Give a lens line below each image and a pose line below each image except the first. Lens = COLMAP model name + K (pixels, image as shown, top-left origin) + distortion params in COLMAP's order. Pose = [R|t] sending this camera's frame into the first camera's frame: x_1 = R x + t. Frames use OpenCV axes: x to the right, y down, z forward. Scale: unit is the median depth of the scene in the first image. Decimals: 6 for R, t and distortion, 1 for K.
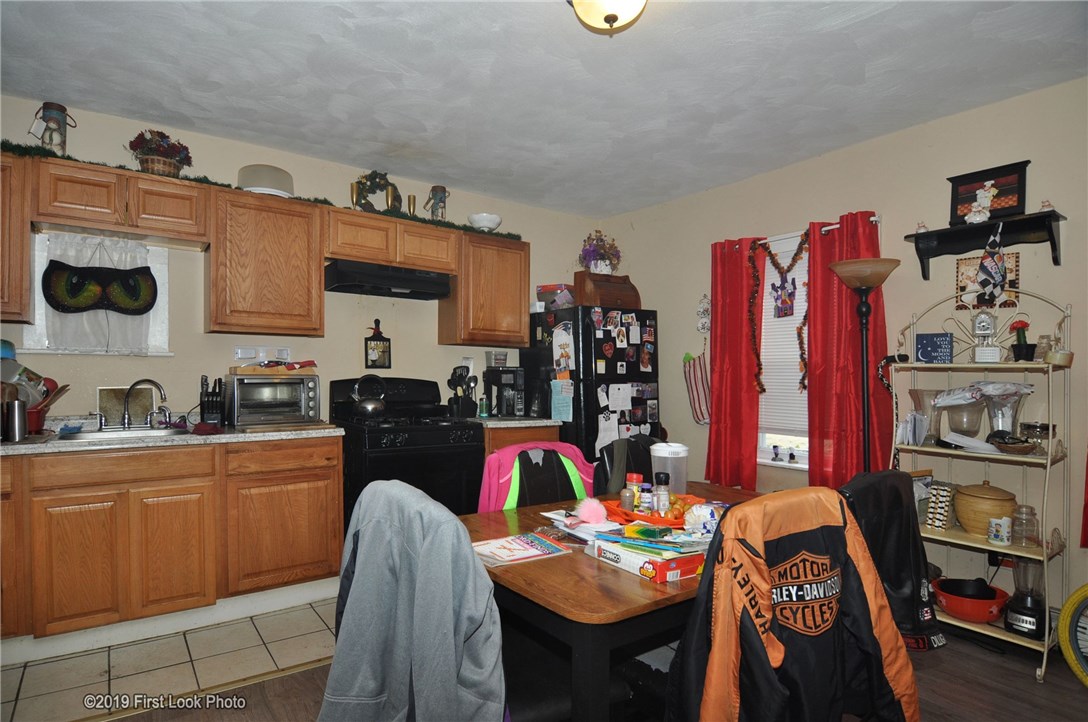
lens RADIAL K [[559.2, 0, 566.6], [0, 559.2, 347.2], [0, 0, 1]] dist [-0.010852, -0.005984]
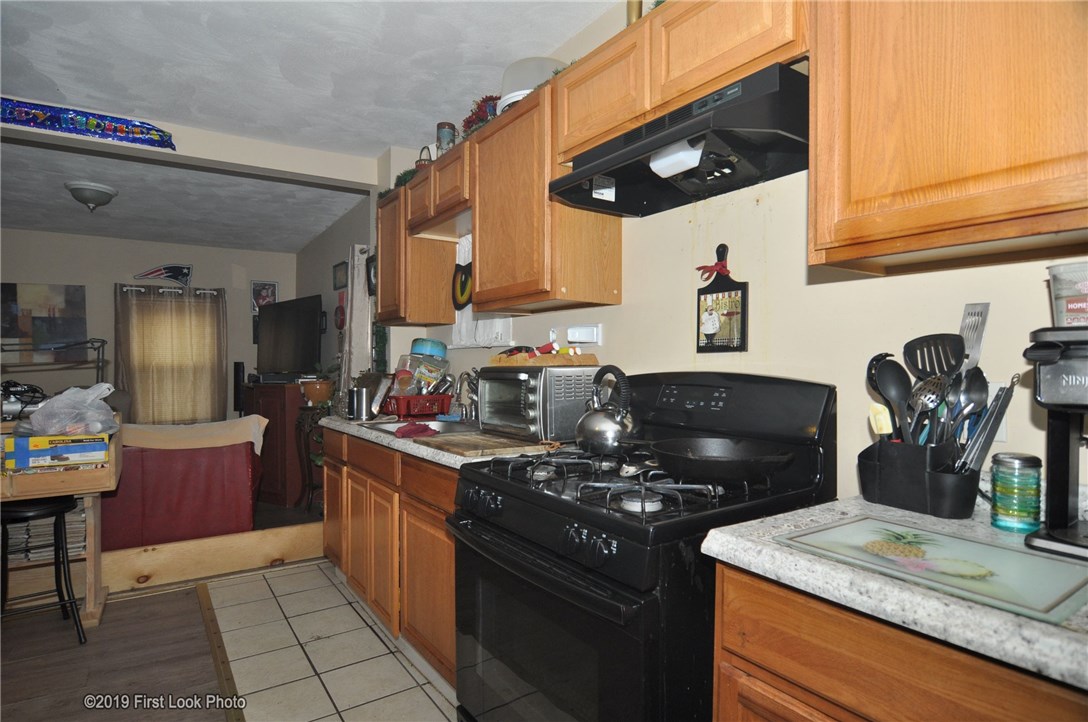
lens RADIAL K [[559.2, 0, 545.4], [0, 559.2, 368.9], [0, 0, 1]] dist [-0.010852, -0.005984]
pose [[-0.080018, 0.004069, -0.996785, 0.159556], [0.051952, 0.998650, -0.000094, 0.053565], [0.995439, -0.051792, -0.080121, 1.070470]]
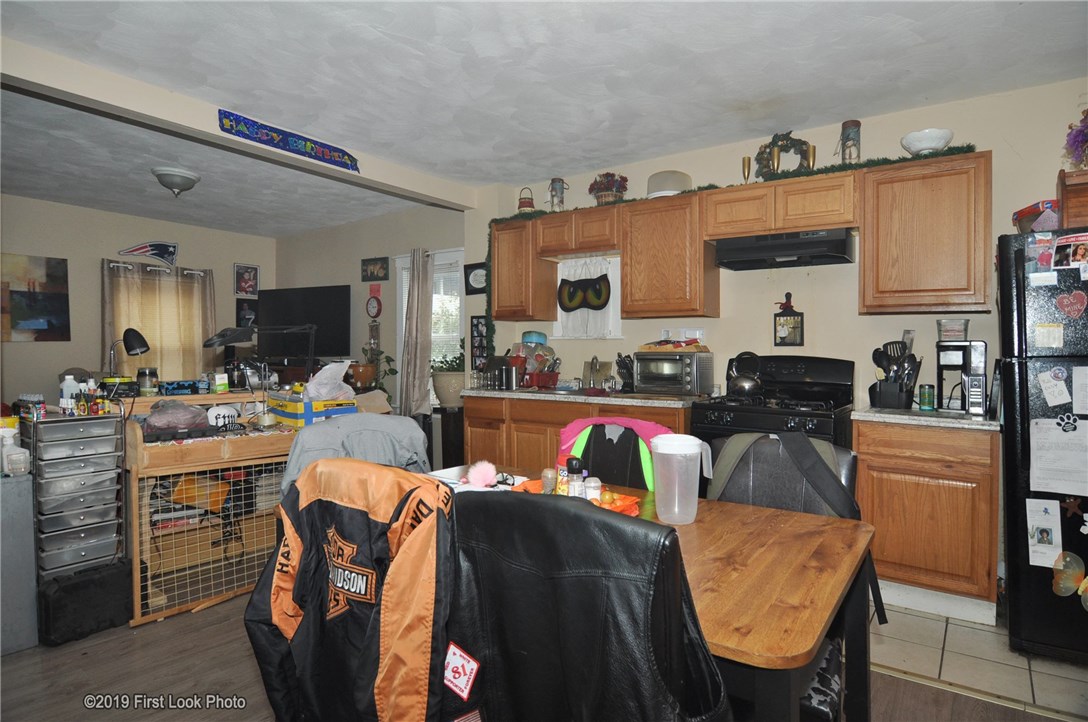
lens RADIAL K [[602.0, 0, 586.3], [0, 602.0, 351.0], [0, 0, 1]] dist [-0.015481, -0.007547]
pose [[0.322219, -0.011080, -0.946600, 0.595096], [0.037785, 0.999285, 0.001165, 0.039058], [0.945911, -0.036143, 0.322407, 0.434667]]
